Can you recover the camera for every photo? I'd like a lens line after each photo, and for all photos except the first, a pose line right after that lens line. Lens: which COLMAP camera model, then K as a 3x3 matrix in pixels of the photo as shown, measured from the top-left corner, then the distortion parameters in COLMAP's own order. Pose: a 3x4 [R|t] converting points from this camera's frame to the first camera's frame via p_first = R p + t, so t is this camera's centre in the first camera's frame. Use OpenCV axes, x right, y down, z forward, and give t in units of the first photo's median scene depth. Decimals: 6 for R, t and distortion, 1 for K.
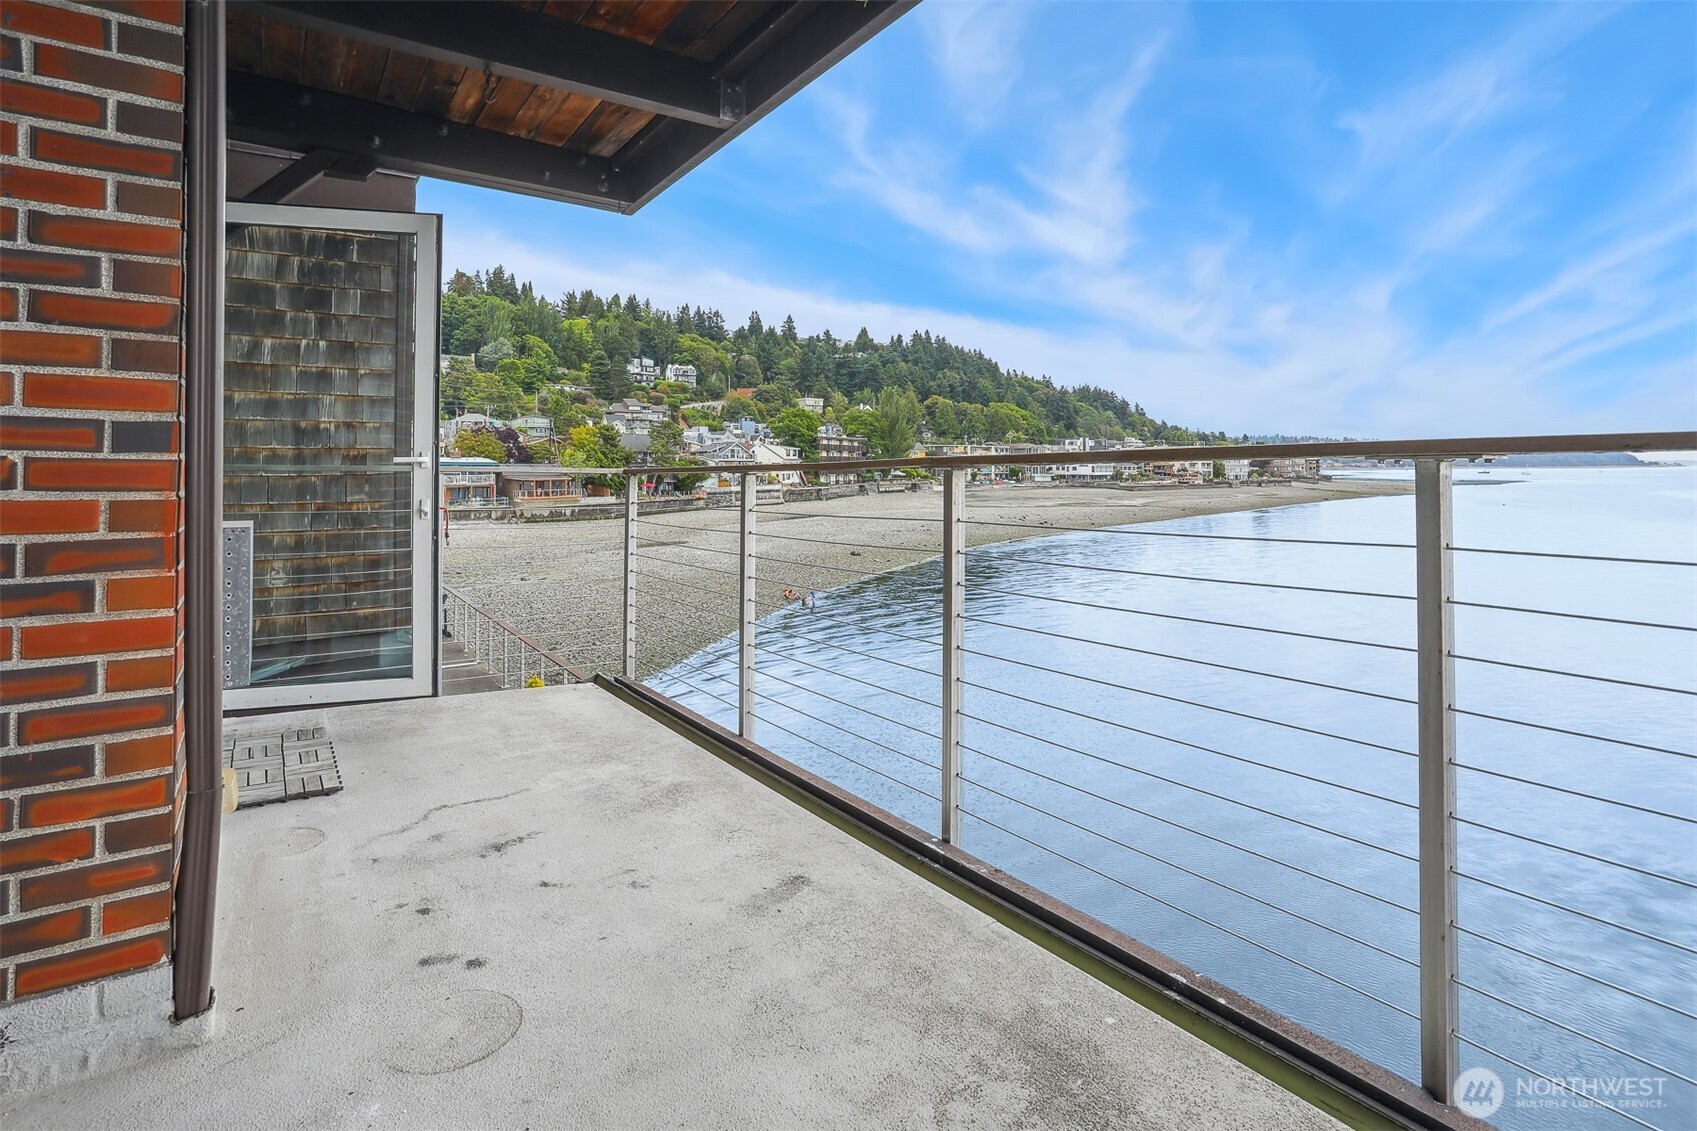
lens RADIAL K [[827.0, 0, 835.9], [0, 827.0, 562.2], [0, 0, 1]] dist [-0.048576, 0.024327]
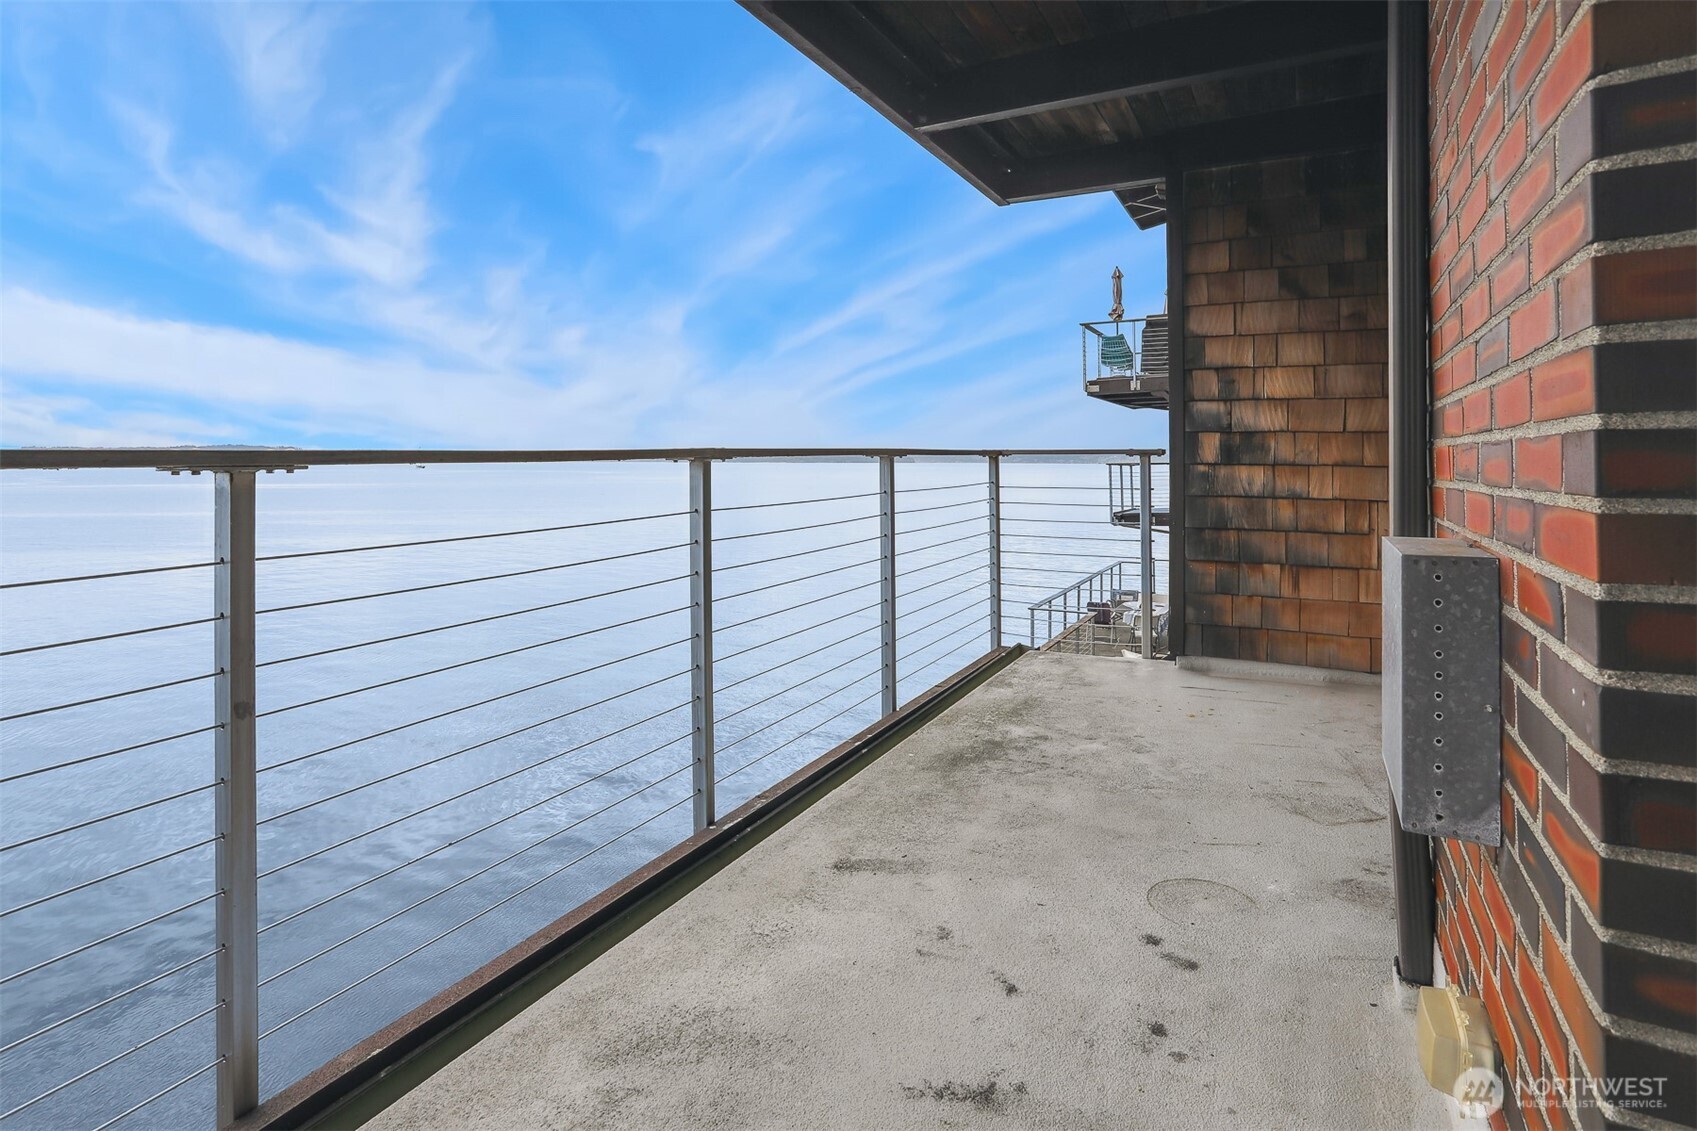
lens RADIAL K [[827.0, 0, 833.6], [0, 827.0, 560.8], [0, 0, 1]] dist [-0.048576, 0.024327]
pose [[-0.434393, -0.102149, 0.894913, -1.007488], [0.099659, 0.981998, 0.160463, -0.167007], [-0.895193, 0.158890, -0.416393, 1.508836]]
